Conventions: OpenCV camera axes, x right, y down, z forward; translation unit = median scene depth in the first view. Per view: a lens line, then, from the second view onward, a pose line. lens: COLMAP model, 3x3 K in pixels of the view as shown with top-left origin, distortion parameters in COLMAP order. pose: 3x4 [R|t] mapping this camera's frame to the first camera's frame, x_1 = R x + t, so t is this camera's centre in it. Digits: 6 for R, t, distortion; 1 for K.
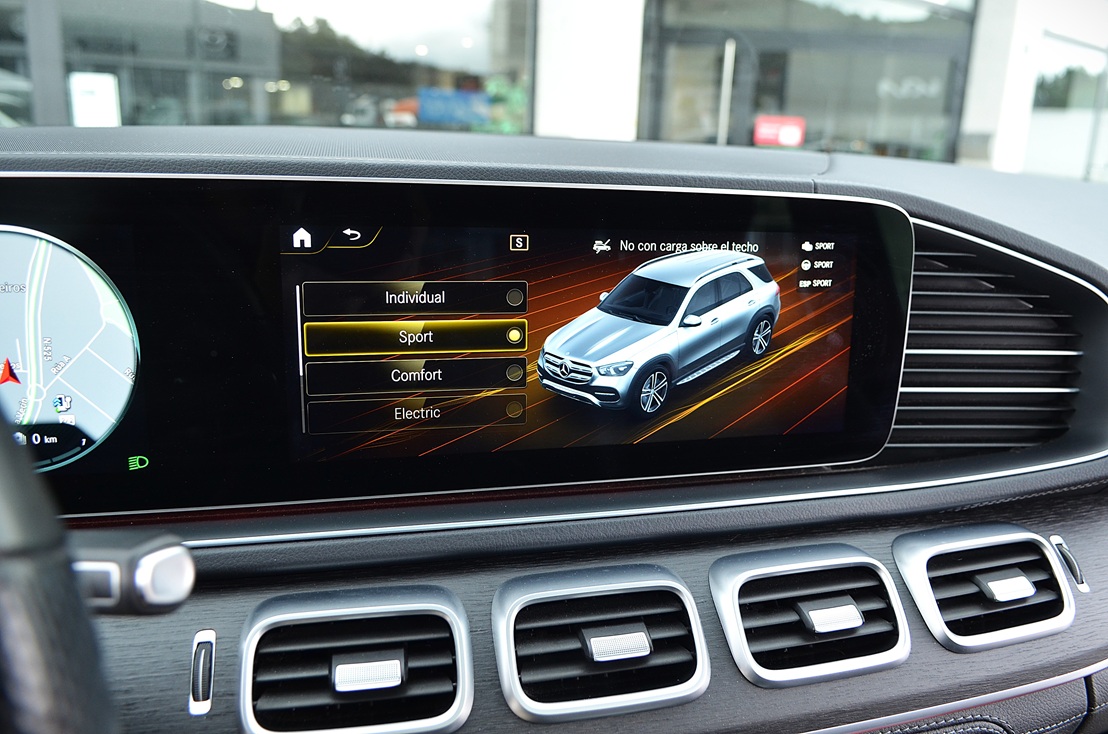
lens RADIAL K [[796.6, 0, 554.0], [0, 796.6, 367.0], [0, 0, 1]] dist [-0.064369, -0.001612]
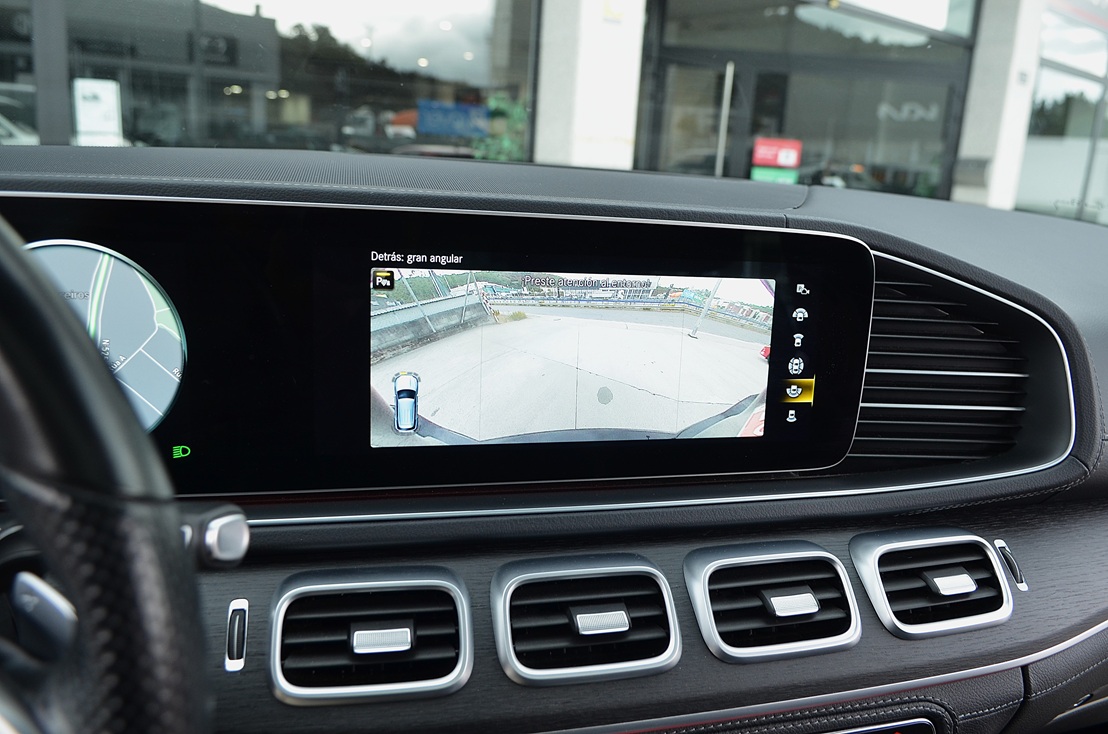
lens RADIAL K [[802.4, 0, 554.0], [0, 802.4, 367.0], [0, 0, 1]] dist [-0.055576, -0.005596]
pose [[0.999697, 0.023418, 0.007529, -0.003302], [-0.023273, 0.999551, -0.018851, 0.007871], [-0.007967, 0.018670, 0.999794, -0.138639]]
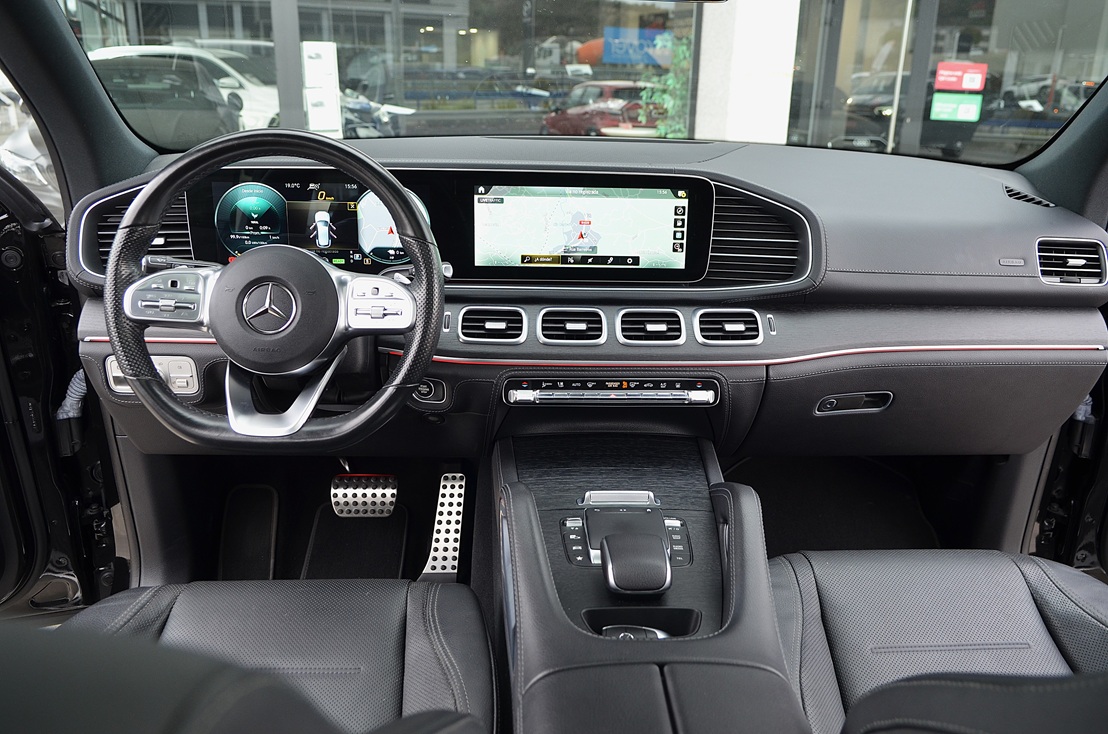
lens RADIAL K [[824.9, 0, 555.2], [0, 824.9, 396.5], [0, 0, 1]] dist [-0.044635, -0.001841]
pose [[0.974665, 0.062912, -0.214642, 0.623536], [-0.042505, 0.994238, 0.098406, 0.275891], [0.219596, -0.086789, 0.971723, -1.889649]]
